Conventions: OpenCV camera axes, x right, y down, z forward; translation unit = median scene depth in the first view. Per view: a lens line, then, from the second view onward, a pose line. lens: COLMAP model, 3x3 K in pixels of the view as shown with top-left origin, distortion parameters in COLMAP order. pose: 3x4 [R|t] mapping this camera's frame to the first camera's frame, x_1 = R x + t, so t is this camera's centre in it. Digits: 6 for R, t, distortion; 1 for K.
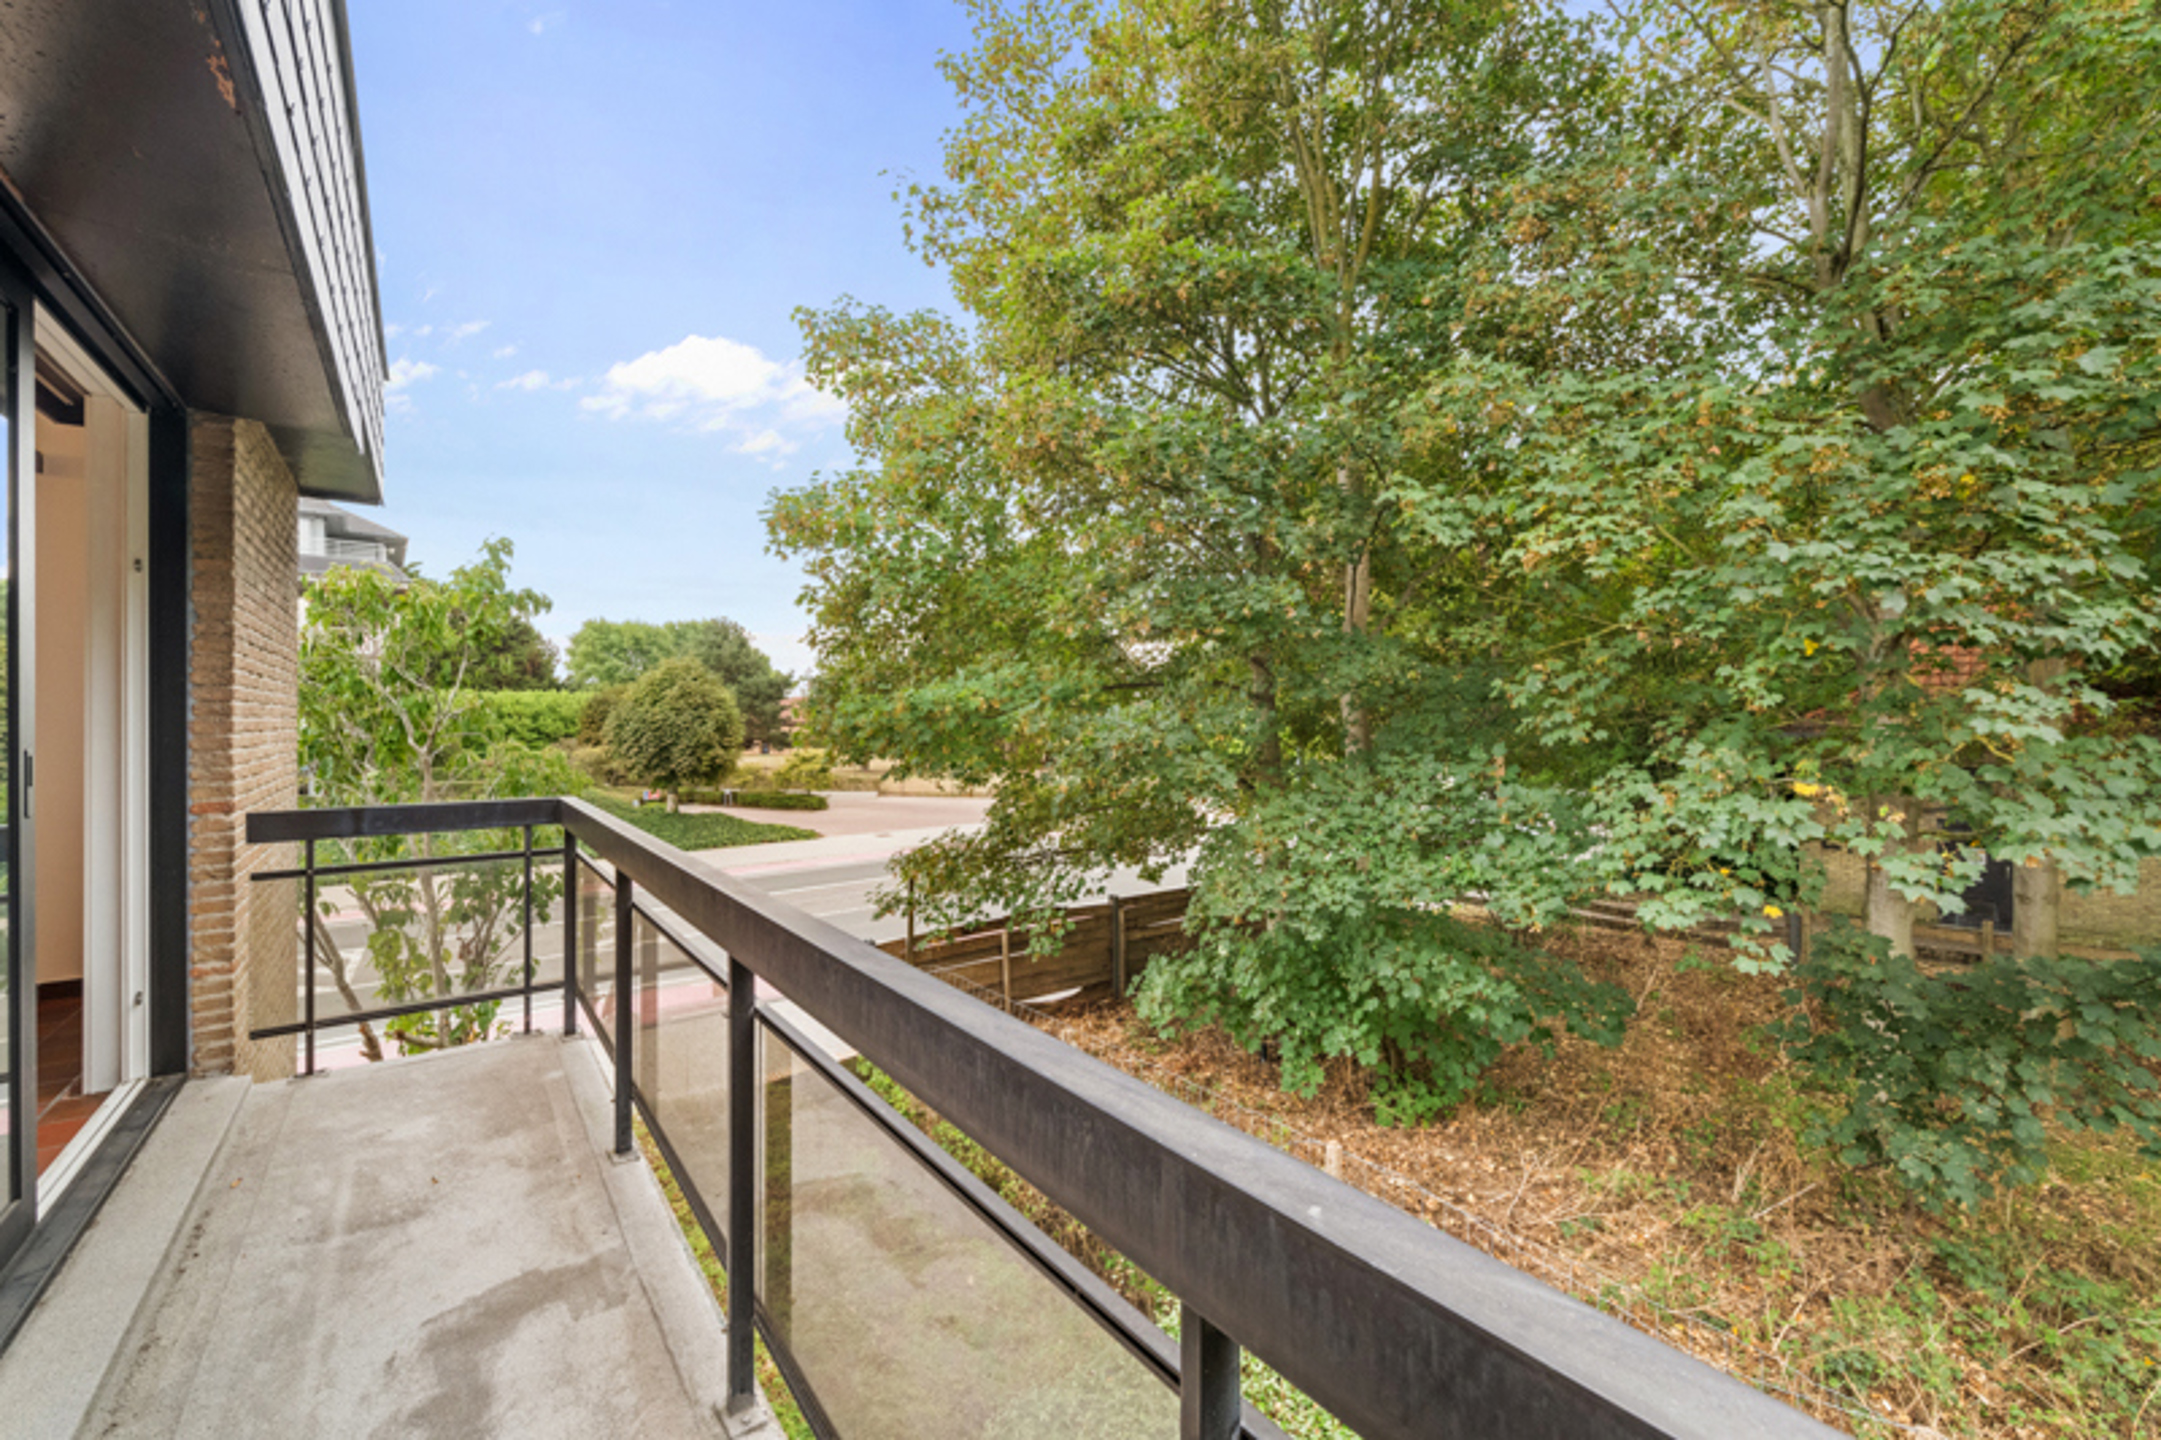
lens RADIAL K [[843.4, 0, 1083.3], [0, 843.4, 714.7], [0, 0, 1]] dist [0.001969, 0.000070]
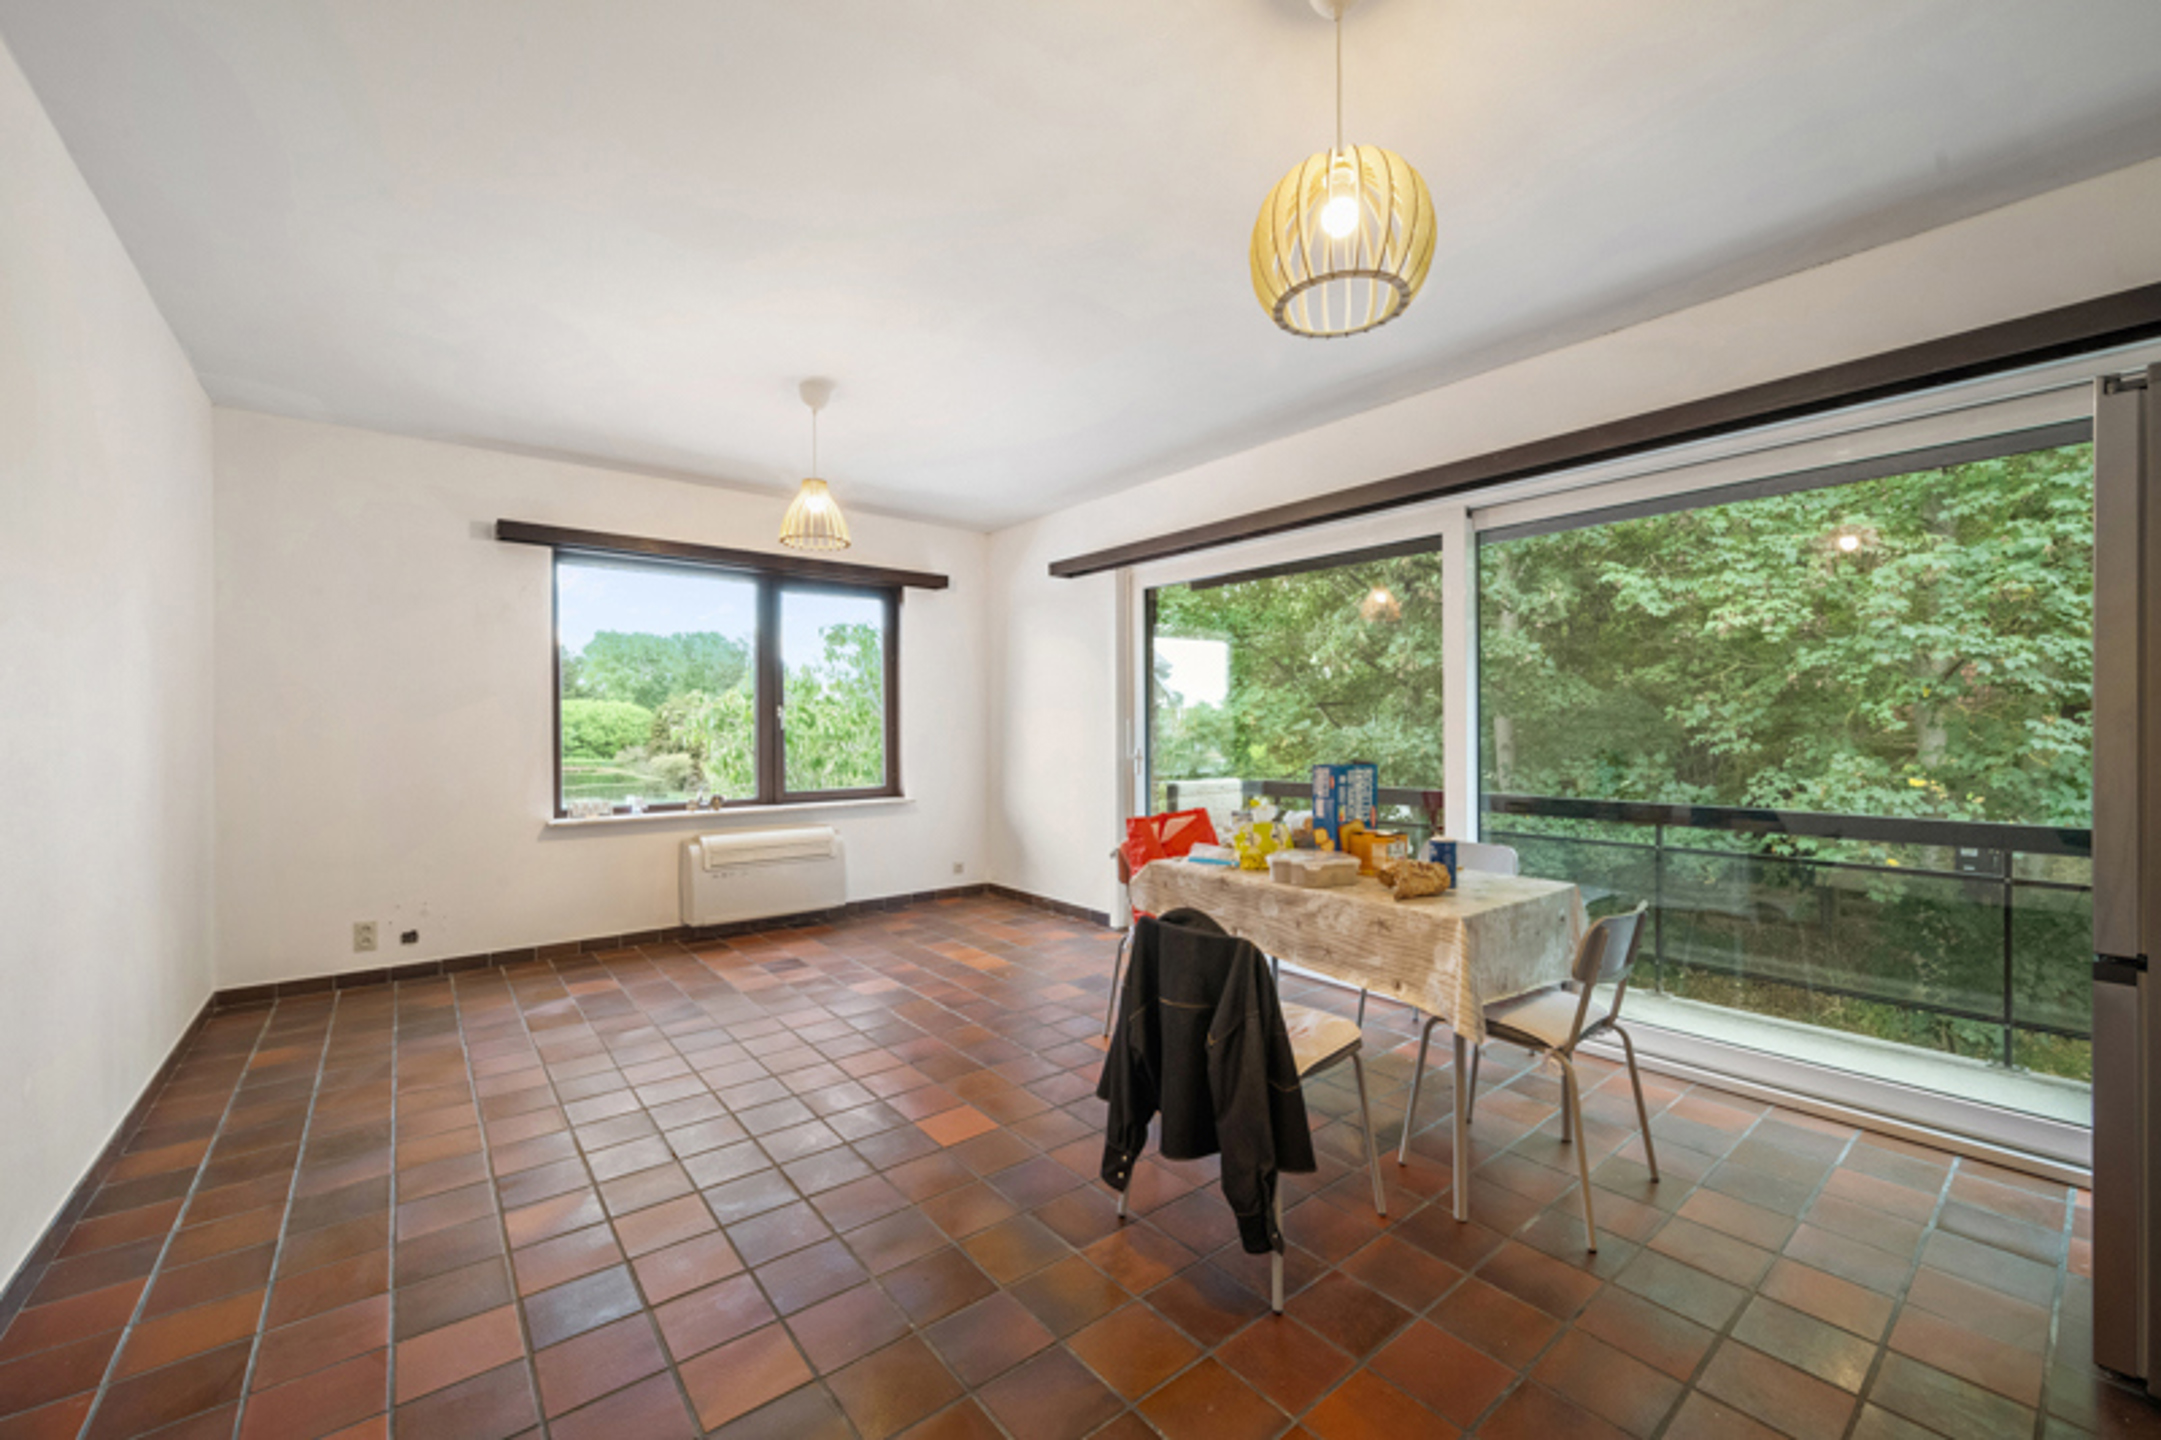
lens RADIAL K [[843.4, 0, 1076.9], [0, 843.4, 730.8], [0, 0, 1]] dist [0.001969, 0.000070]
pose [[0.999671, 0.007942, 0.024383, -0.751310], [-0.008144, 0.999933, 0.008188, -0.008164], [-0.024316, -0.008383, 0.999669, -0.531527]]
